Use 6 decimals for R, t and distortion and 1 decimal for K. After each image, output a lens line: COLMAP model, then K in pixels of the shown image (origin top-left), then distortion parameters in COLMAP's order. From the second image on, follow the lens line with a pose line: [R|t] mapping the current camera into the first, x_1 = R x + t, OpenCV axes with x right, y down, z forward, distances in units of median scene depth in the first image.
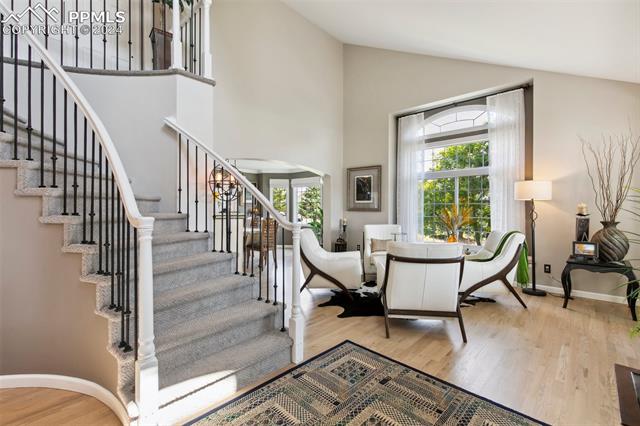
lens RADIAL K [[289.5, 0, 320.3], [0, 289.5, 210.1], [0, 0, 1]] dist [0.000387, 0.000046]
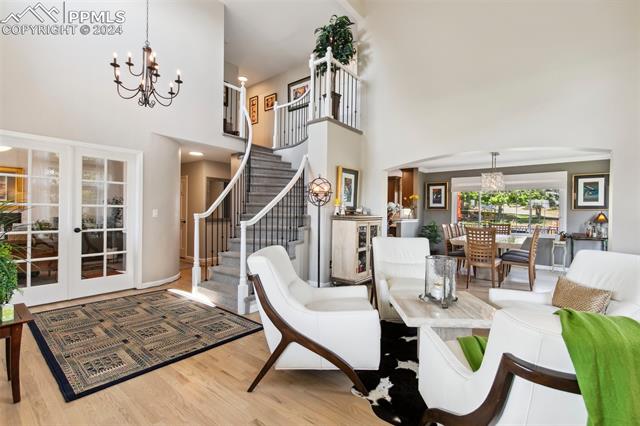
lens RADIAL K [[289.5, 0, 321.0], [0, 289.5, 212.5], [0, 0, 1]] dist [0.000387, 0.000046]
pose [[0.078728, 0.006075, -0.996878, 1.632543], [-0.012449, 0.999909, 0.005110, -0.010563], [0.996818, 0.012008, 0.078797, 1.465705]]
